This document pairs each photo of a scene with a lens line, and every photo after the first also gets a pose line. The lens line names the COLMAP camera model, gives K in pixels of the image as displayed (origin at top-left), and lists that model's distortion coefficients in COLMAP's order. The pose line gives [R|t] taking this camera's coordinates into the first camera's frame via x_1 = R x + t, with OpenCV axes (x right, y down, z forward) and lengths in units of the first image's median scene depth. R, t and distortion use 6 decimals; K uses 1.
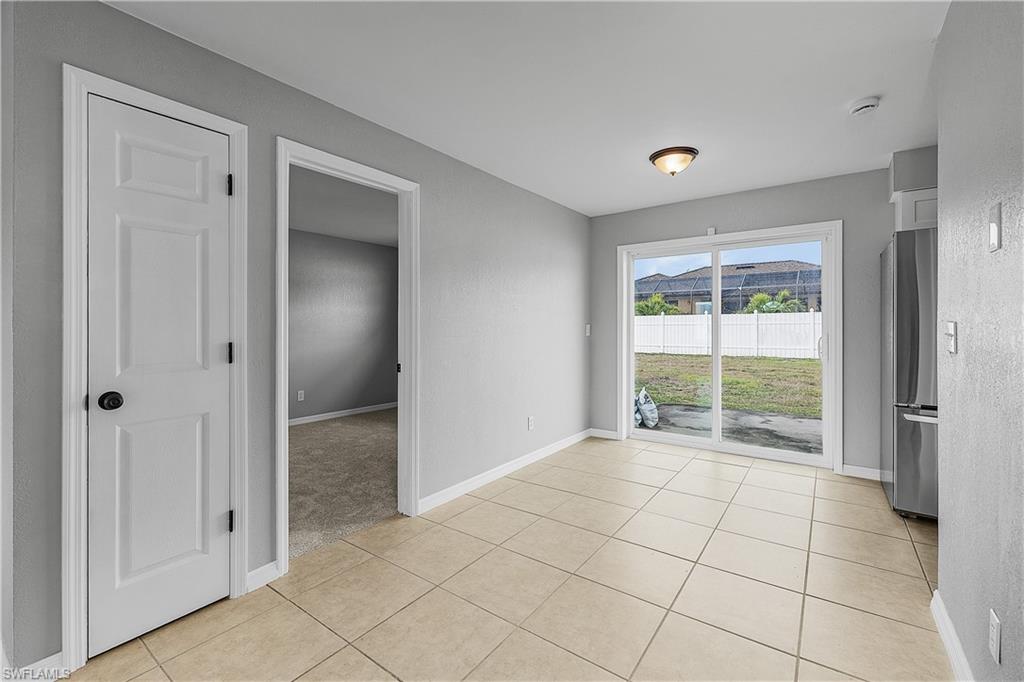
lens RADIAL K [[438.2, 0, 510.7], [0, 438.2, 329.0], [0, 0, 1]] dist [0.007151, -0.000841]
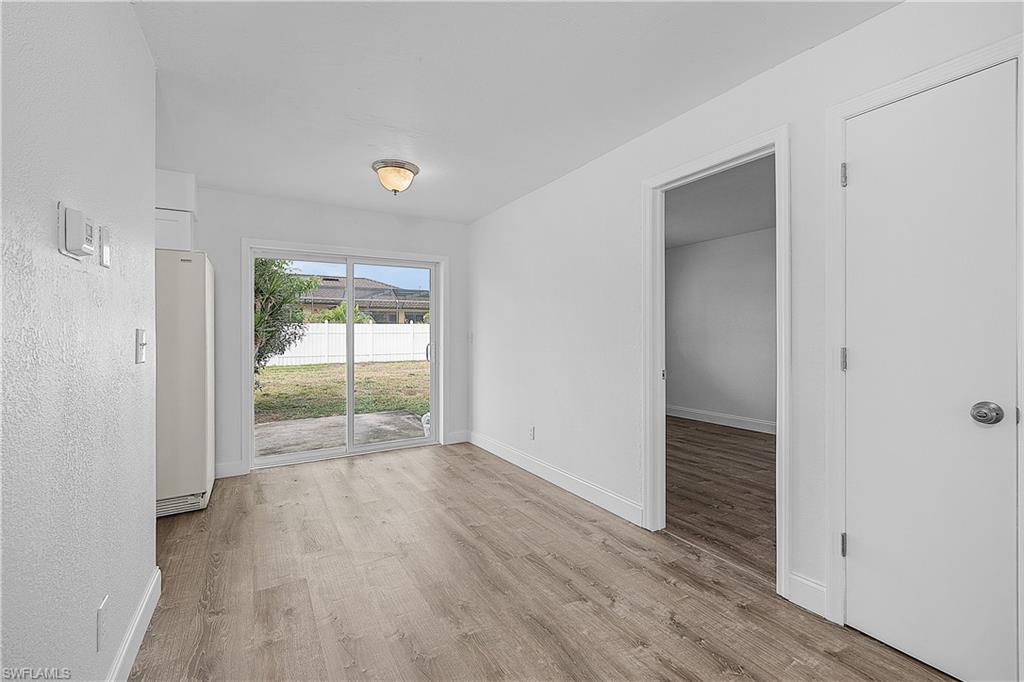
lens RADIAL K [[438.2, 0, 510.7], [0, 438.2, 329.0], [0, 0, 1]] dist [0.007151, -0.000841]
pose [[0.393940, 0.012006, 0.919058, -0.365321], [0.007592, 0.999838, -0.016316, -0.000908], [-0.919105, 0.013405, 0.393785, 0.259939]]
